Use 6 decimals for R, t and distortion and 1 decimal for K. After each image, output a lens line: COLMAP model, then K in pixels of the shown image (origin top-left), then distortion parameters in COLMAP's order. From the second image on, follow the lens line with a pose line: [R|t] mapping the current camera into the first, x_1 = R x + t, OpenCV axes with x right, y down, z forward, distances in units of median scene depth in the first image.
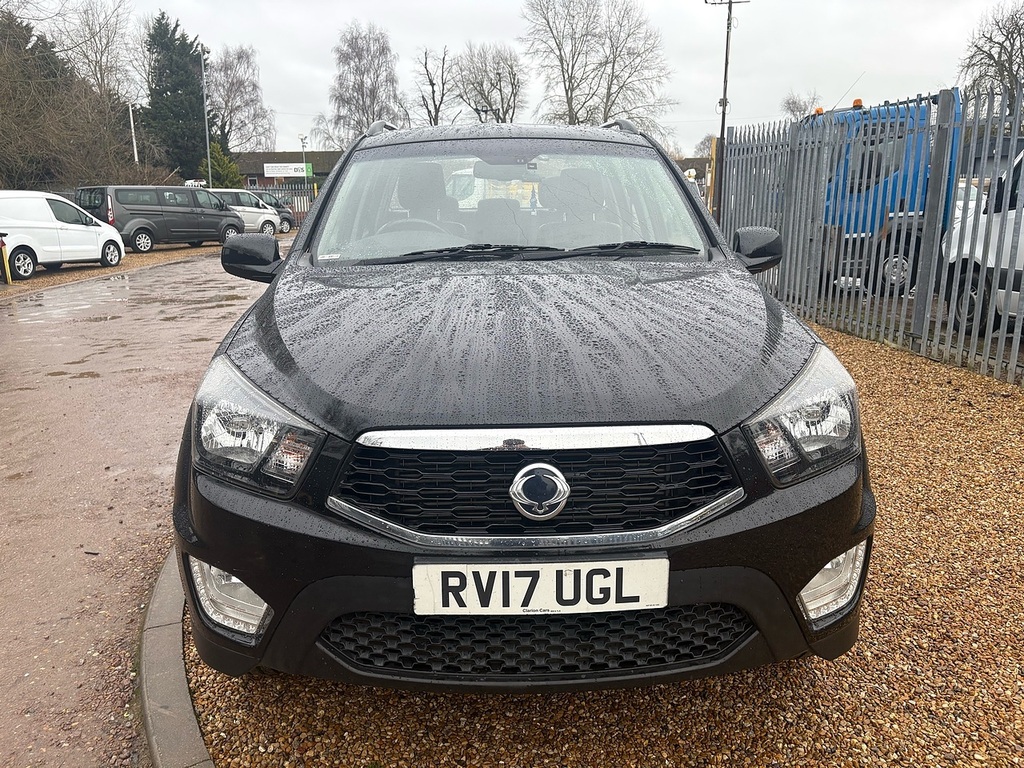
lens RADIAL K [[751.0, 0, 520.5], [0, 751.0, 385.2], [0, 0, 1]] dist [0.028785, -0.031831]
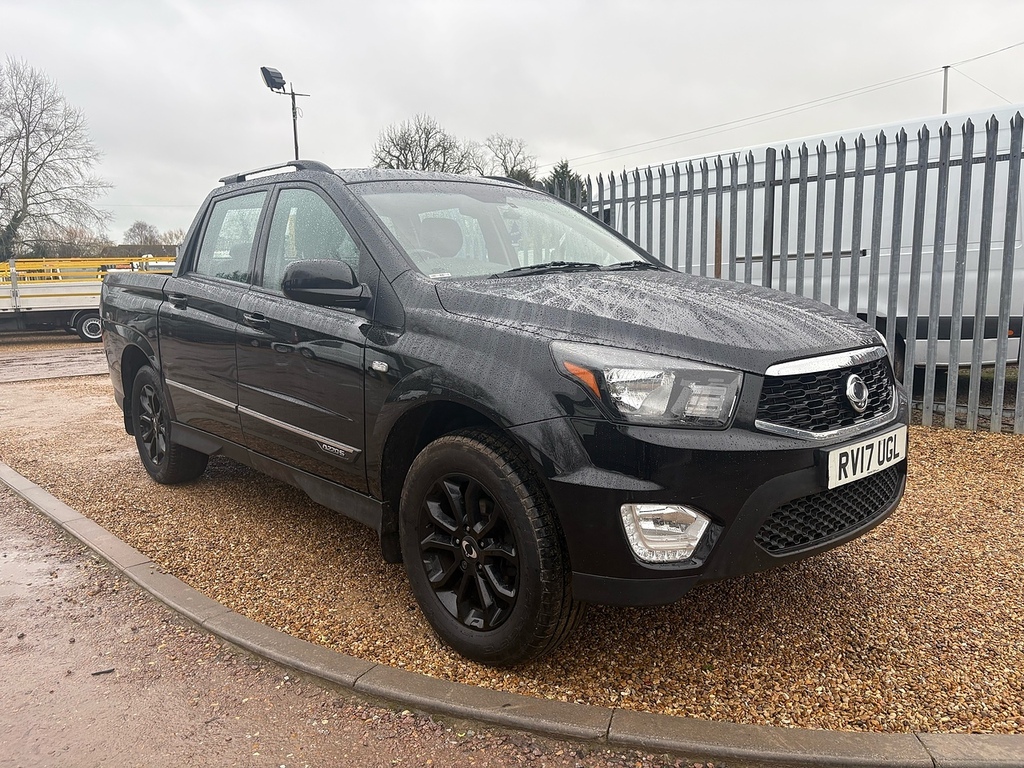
lens RADIAL K [[751.0, 0, 495.3], [0, 751.0, 389.3], [0, 0, 1]] dist [0.028785, -0.031831]
pose [[0.785039, -0.100317, 0.611269, -0.867763], [0.164557, 0.985116, -0.049667, 0.054111], [-0.597189, 0.139579, 0.789863, 0.145197]]
